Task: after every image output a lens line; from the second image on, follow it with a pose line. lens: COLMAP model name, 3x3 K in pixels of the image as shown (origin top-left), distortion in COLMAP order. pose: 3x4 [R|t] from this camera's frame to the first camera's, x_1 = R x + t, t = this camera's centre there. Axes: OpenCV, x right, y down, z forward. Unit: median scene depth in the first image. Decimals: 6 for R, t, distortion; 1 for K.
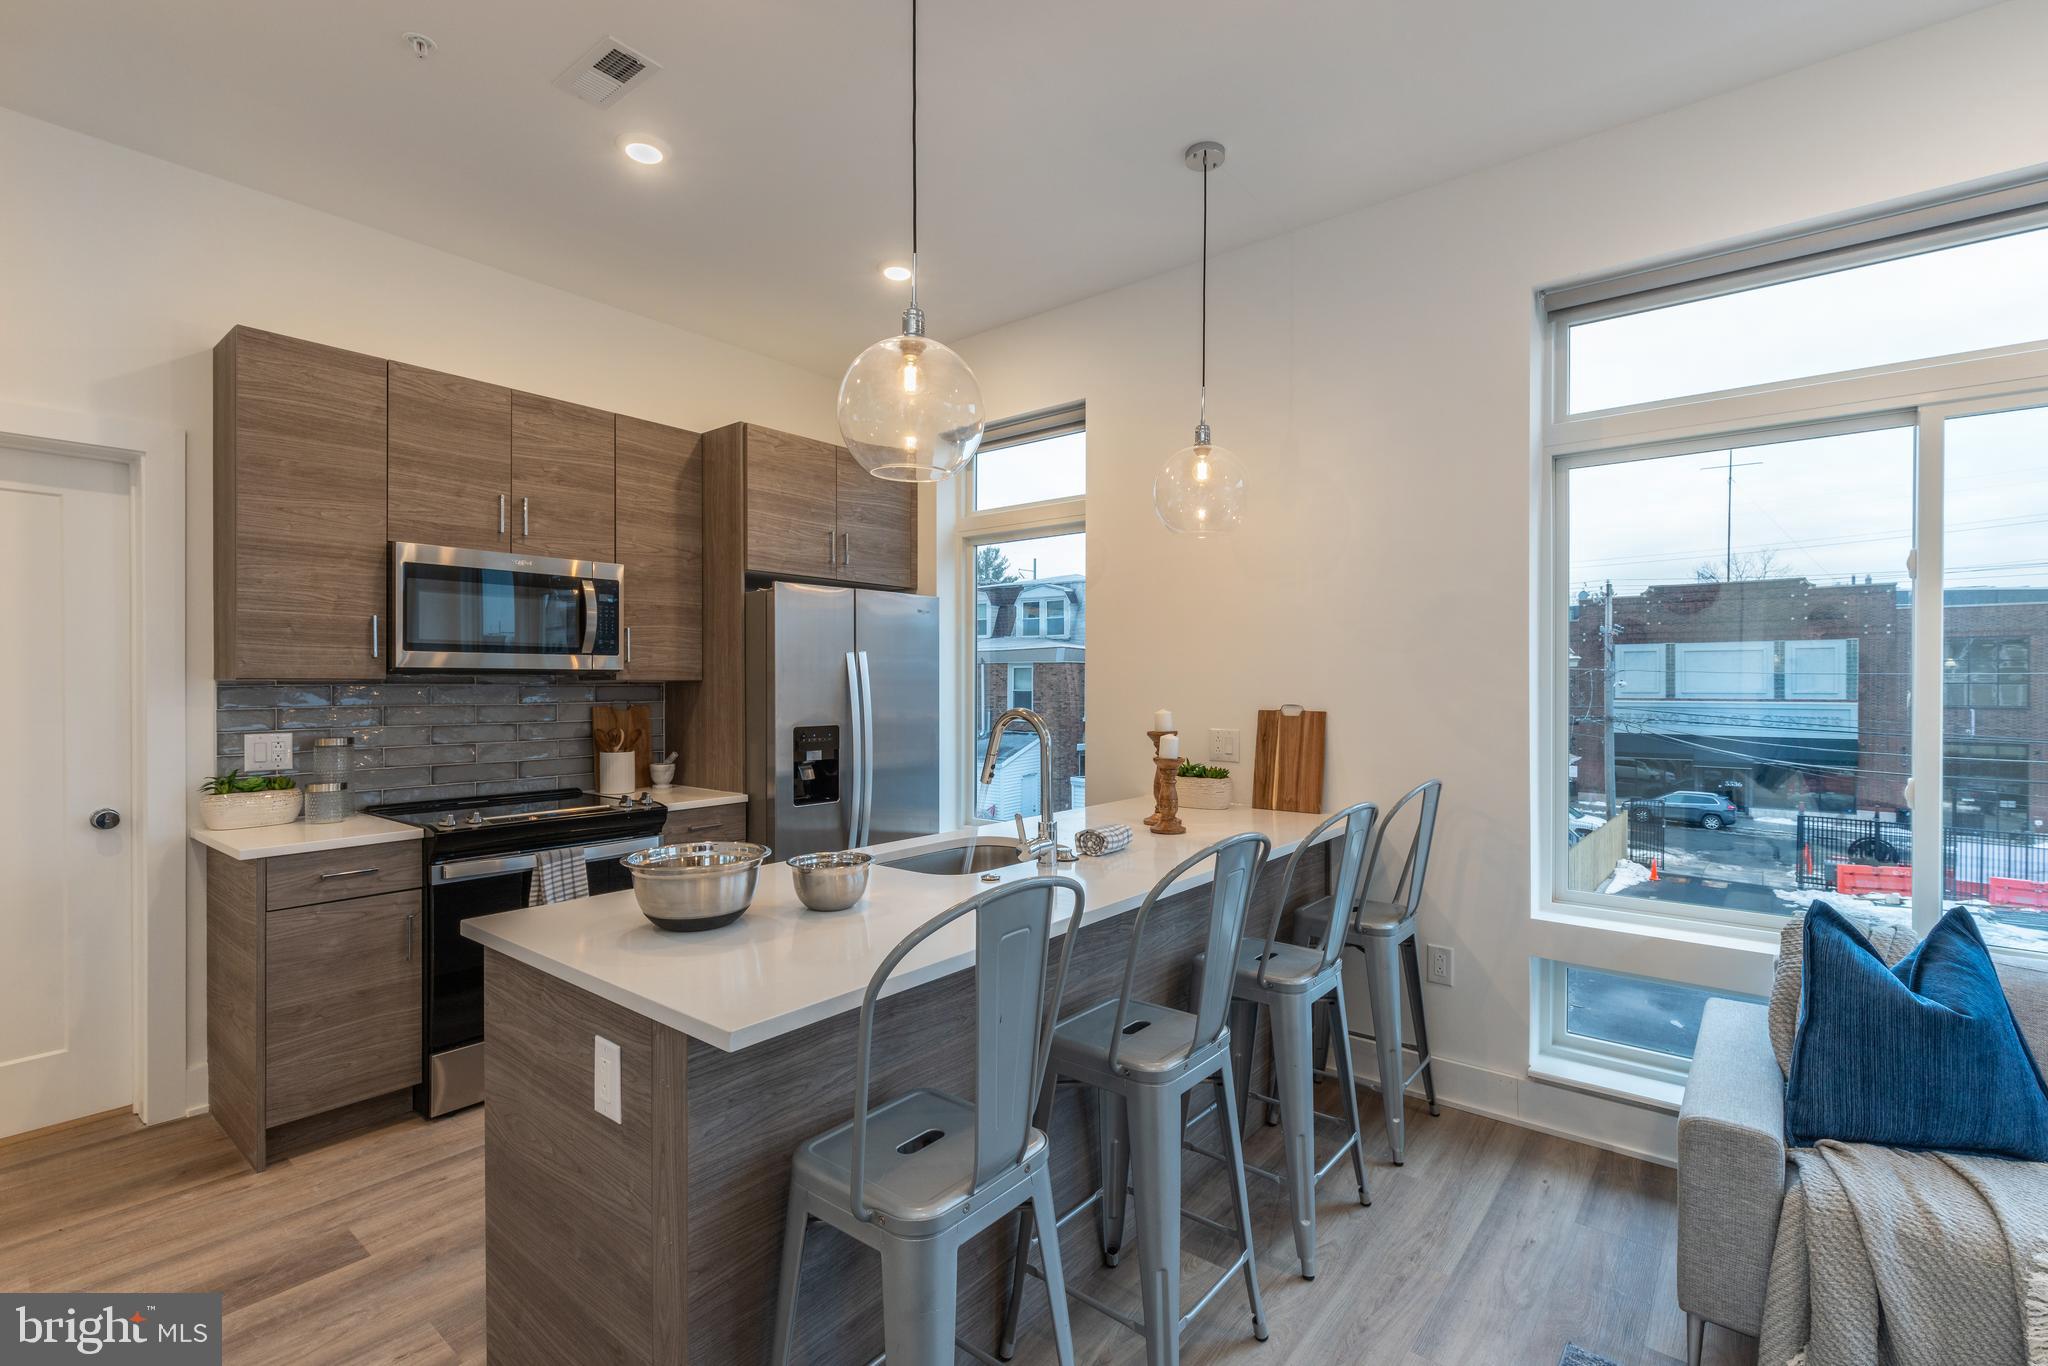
lens RADIAL K [[909.5, 0, 1032.8], [0, 909.5, 699.5], [0, 0, 1]] dist [0.002826, -0.000200]
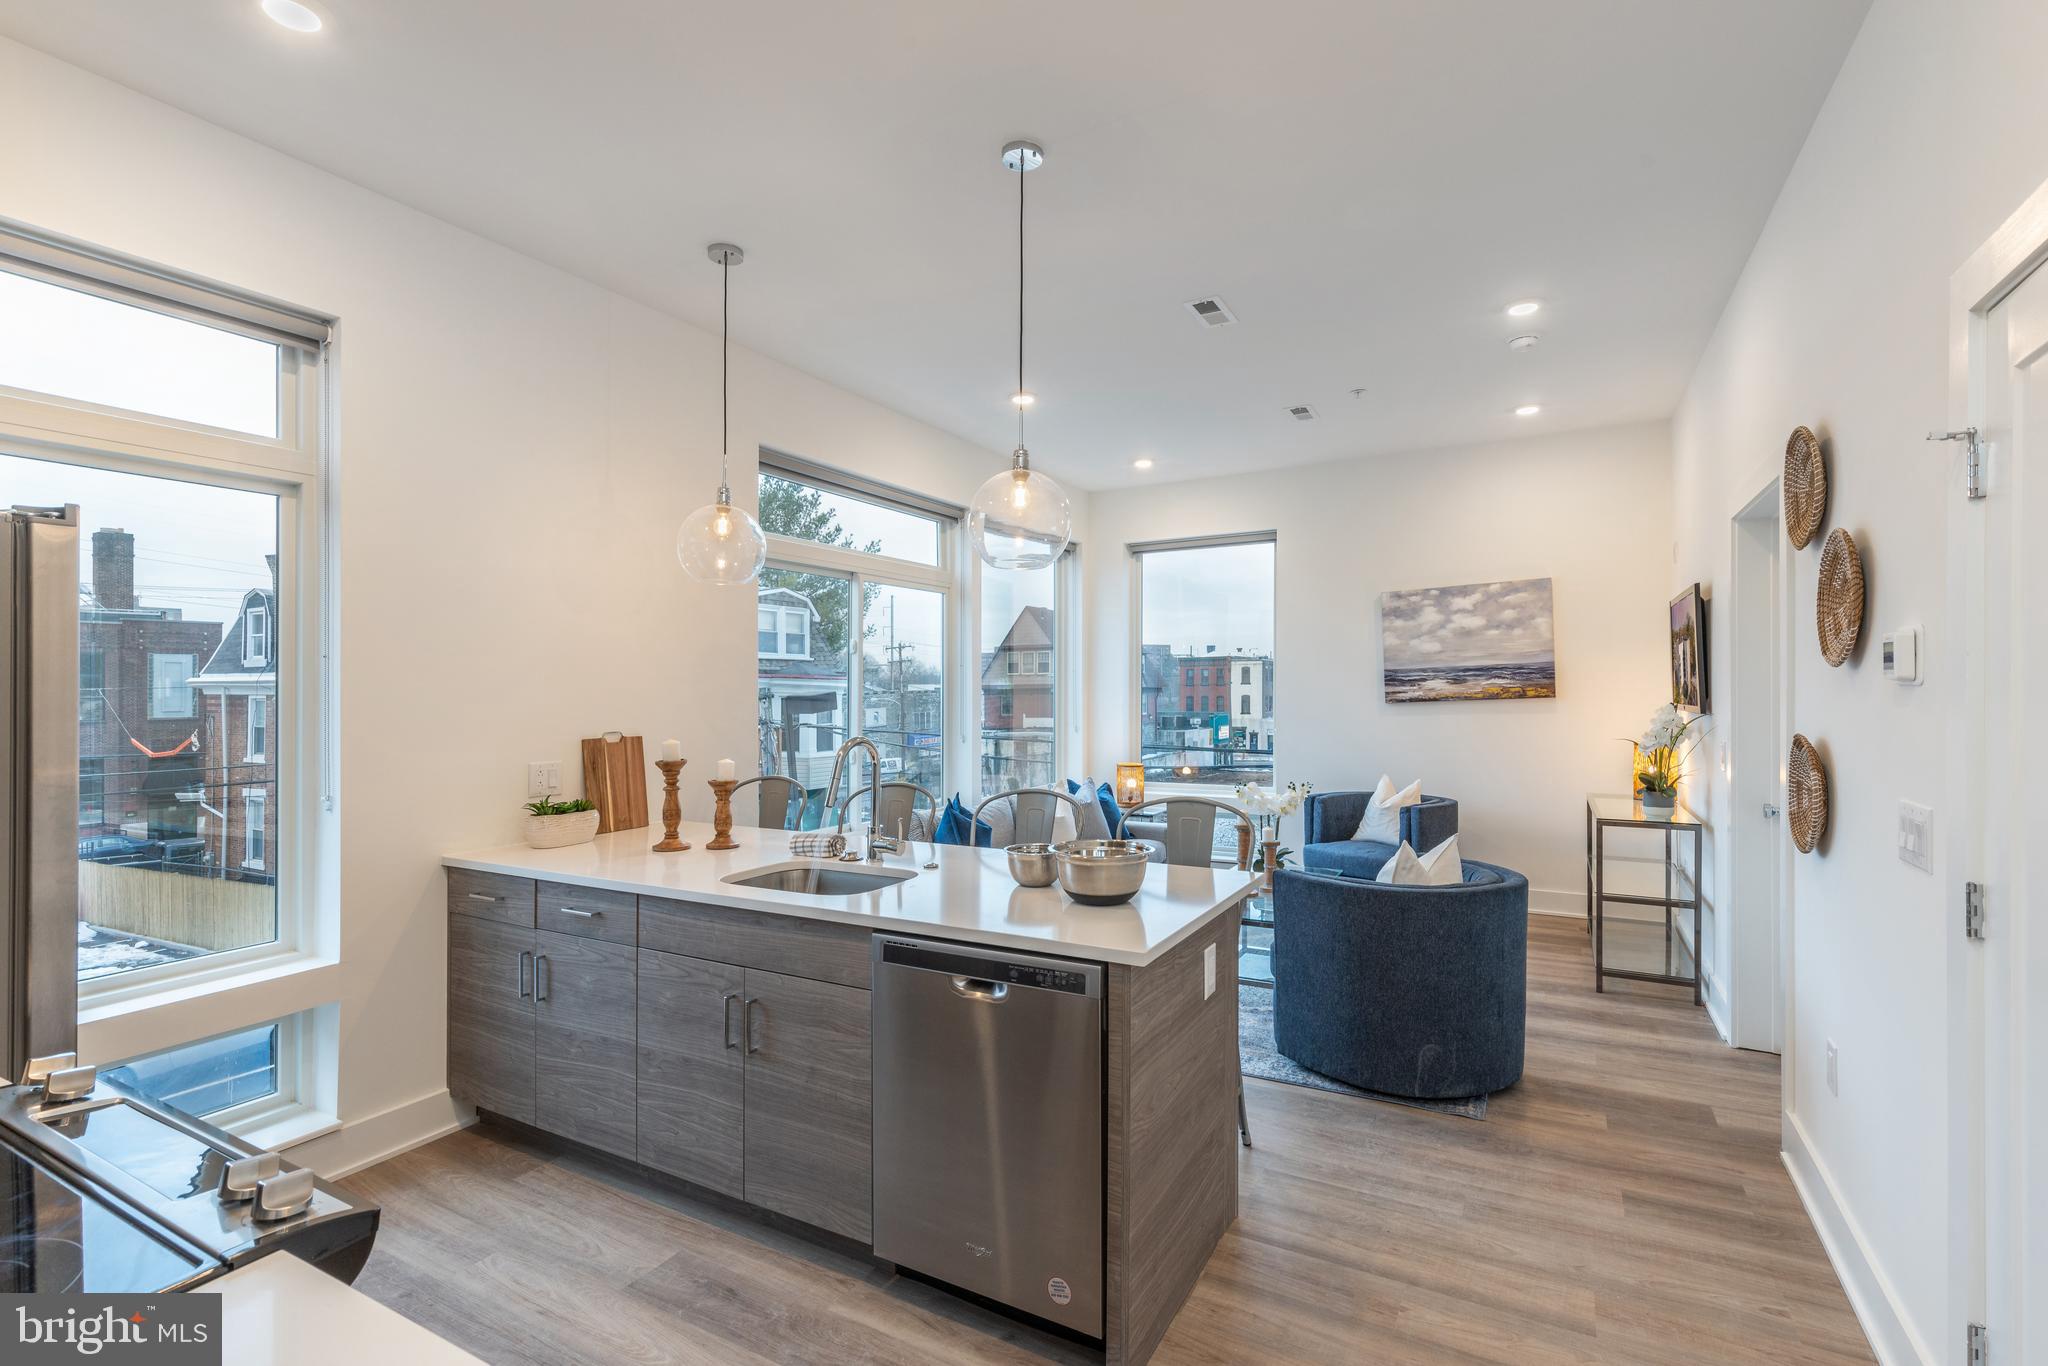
lens RADIAL K [[920.0, 0, 1035.2], [0, 920.0, 691.5], [0, 0, 1]] dist [0.004143, 0.000178]
pose [[-0.169552, 0.007393, 0.985494, -0.964677], [0.017991, 0.999828, -0.004405, -0.031461], [-0.985357, 0.016983, -0.169656, 0.752148]]
